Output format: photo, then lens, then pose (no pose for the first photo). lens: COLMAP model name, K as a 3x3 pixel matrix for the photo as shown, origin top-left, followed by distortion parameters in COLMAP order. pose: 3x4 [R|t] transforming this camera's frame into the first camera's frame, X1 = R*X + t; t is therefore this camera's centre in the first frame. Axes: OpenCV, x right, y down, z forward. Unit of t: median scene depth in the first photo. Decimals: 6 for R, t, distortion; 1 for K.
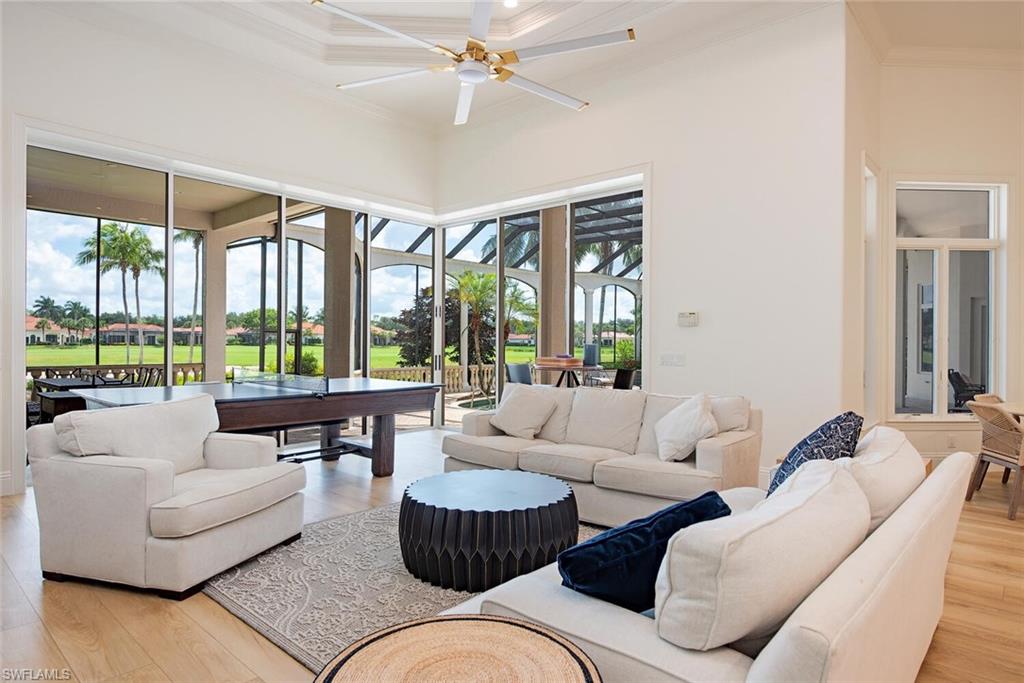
lens RADIAL K [[555.0, 0, 512.0], [0, 555.0, 341.5], [0, 0, 1]] dist [-0.000652, -0.000650]
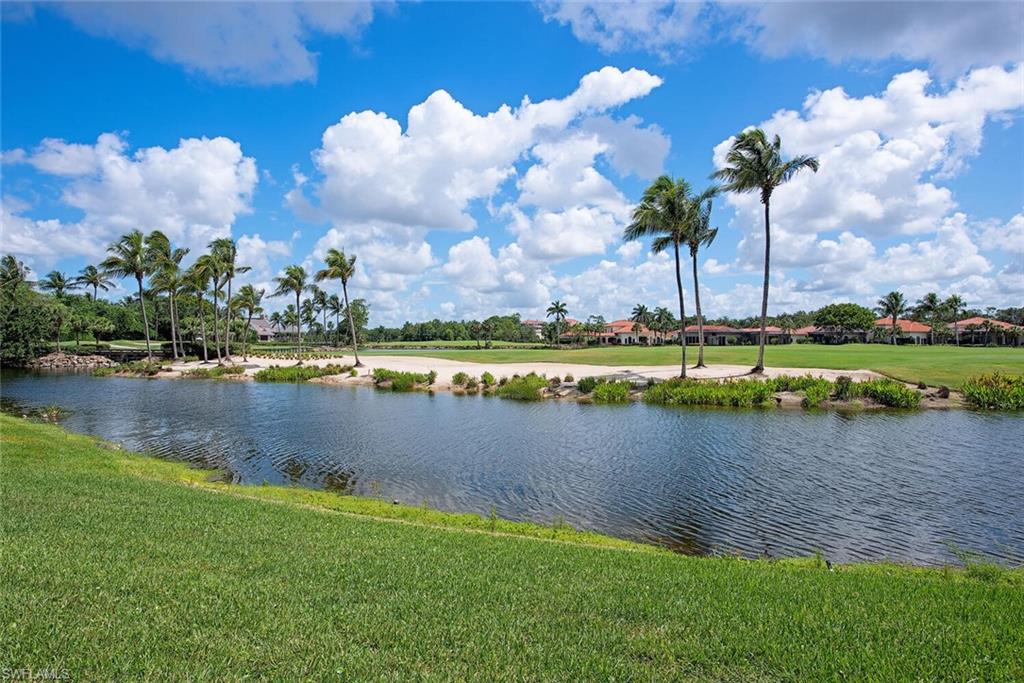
lens RADIAL K [[555.0, 0, 512.0], [0, 555.0, 341.5], [0, 0, 1]] dist [-0.000652, -0.000650]
pose [[0.587067, -0.008478, -0.809494, -0.060479], [0.004994, 0.999964, -0.006851, 0.004030], [0.809523, -0.000021, 0.587088, 0.103406]]
